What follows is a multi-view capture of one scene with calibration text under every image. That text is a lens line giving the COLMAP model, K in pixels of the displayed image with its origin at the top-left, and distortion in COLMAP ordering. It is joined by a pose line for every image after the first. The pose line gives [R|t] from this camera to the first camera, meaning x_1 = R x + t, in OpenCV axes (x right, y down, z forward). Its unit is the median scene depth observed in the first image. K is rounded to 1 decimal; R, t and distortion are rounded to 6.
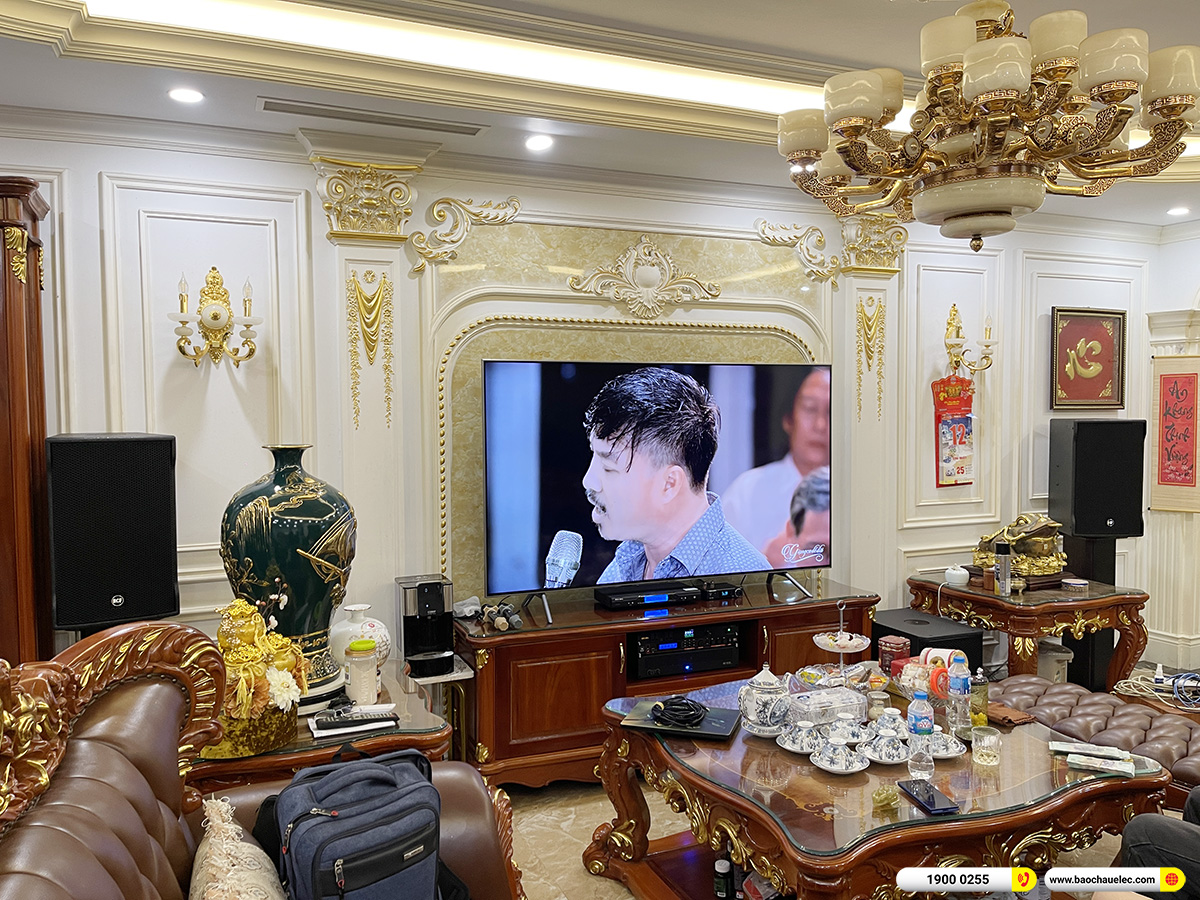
lens RADIAL K [[931.4, 0, 593.3], [0, 931.4, 447.7], [0, 0, 1]] dist [0.060774, -0.035104]
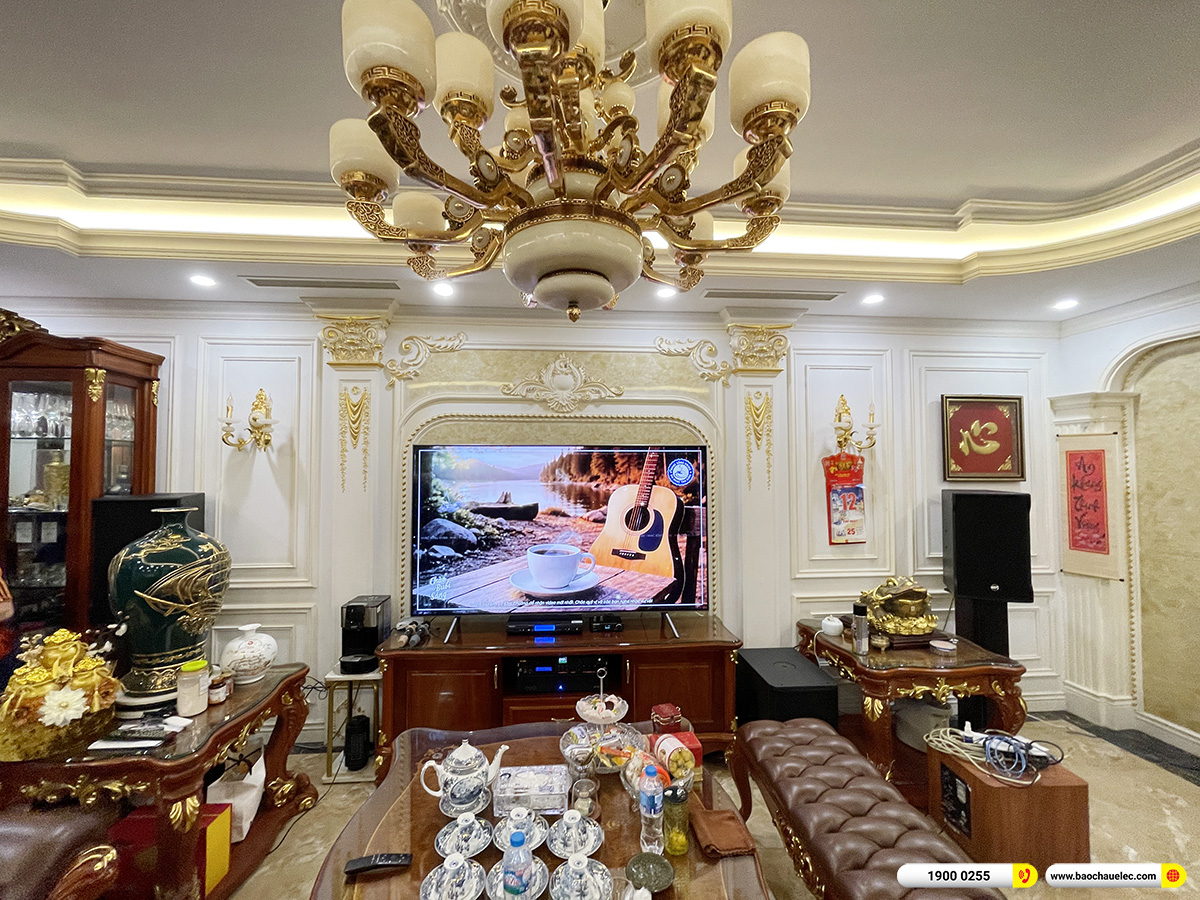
lens RADIAL K [[487.4, 0, 592.1], [0, 487.4, 451.8], [0, 0, 1]] dist [0.007371, -0.000510]
pose [[0.945831, -0.007580, -0.324571, 0.311371], [-0.018034, 0.996957, -0.075837, -0.026796], [0.324158, 0.077582, 0.942816, 0.327344]]
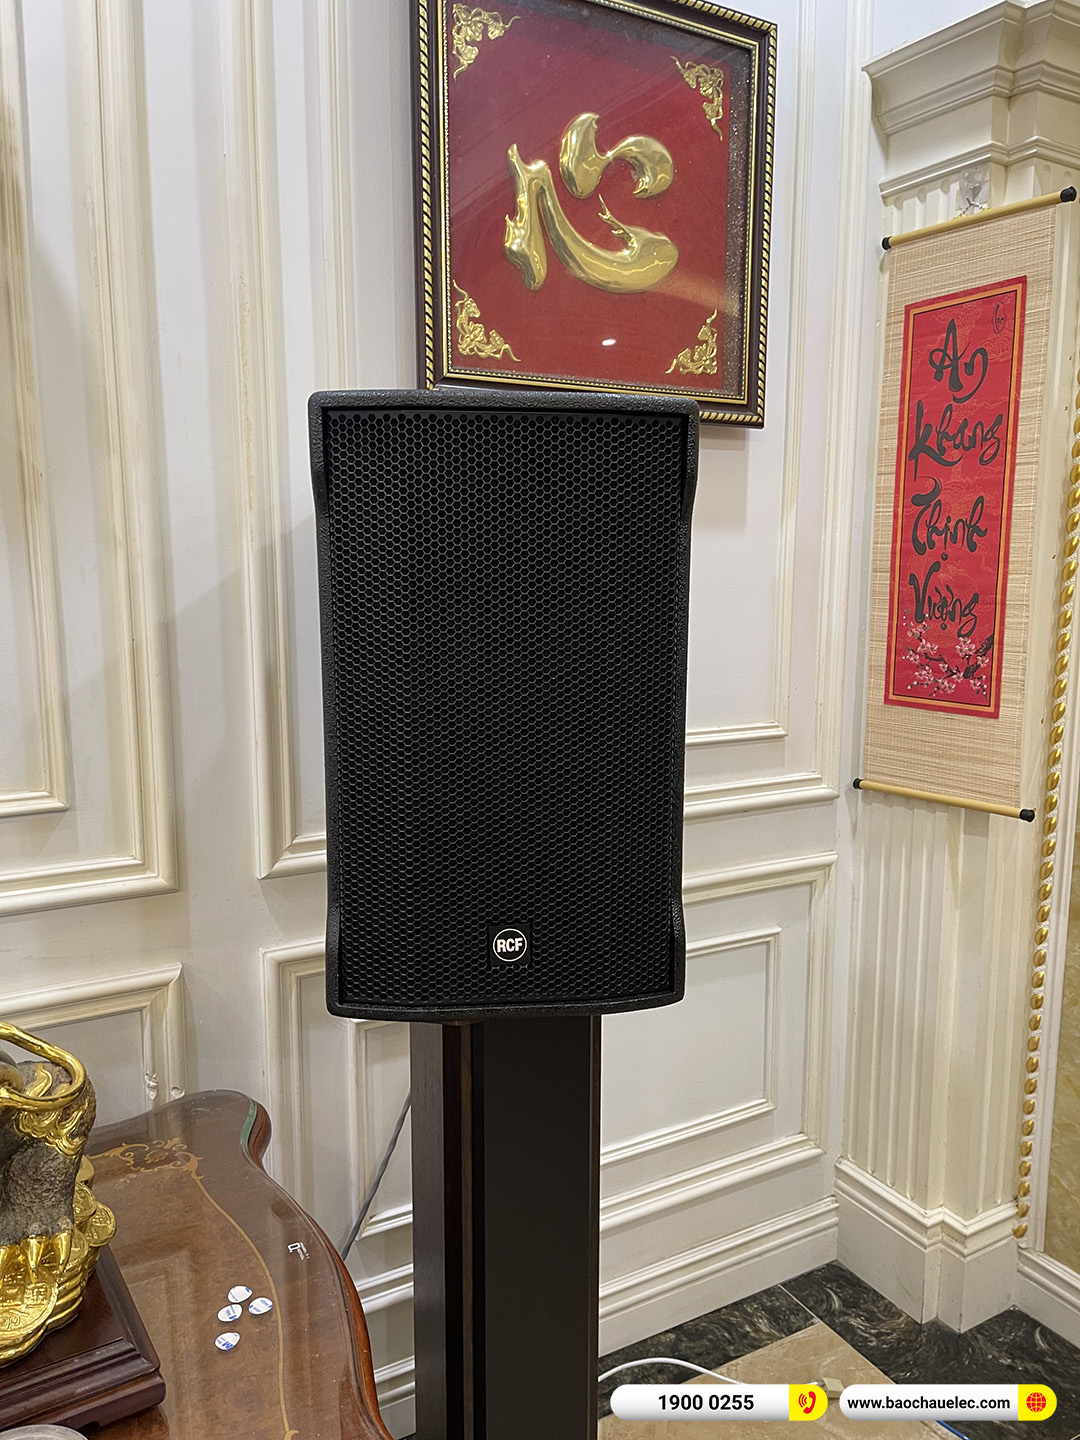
lens RADIAL K [[1117.7, 0, 532.1], [0, 1117.7, 713.6], [0, 0, 1]] dist [0.060774, -0.035104]
pose [[0.995661, -0.007094, 0.092780, 0.561852], [-0.001935, 0.995296, 0.096859, 0.010610], [-0.093030, -0.096619, 0.990964, 0.824479]]
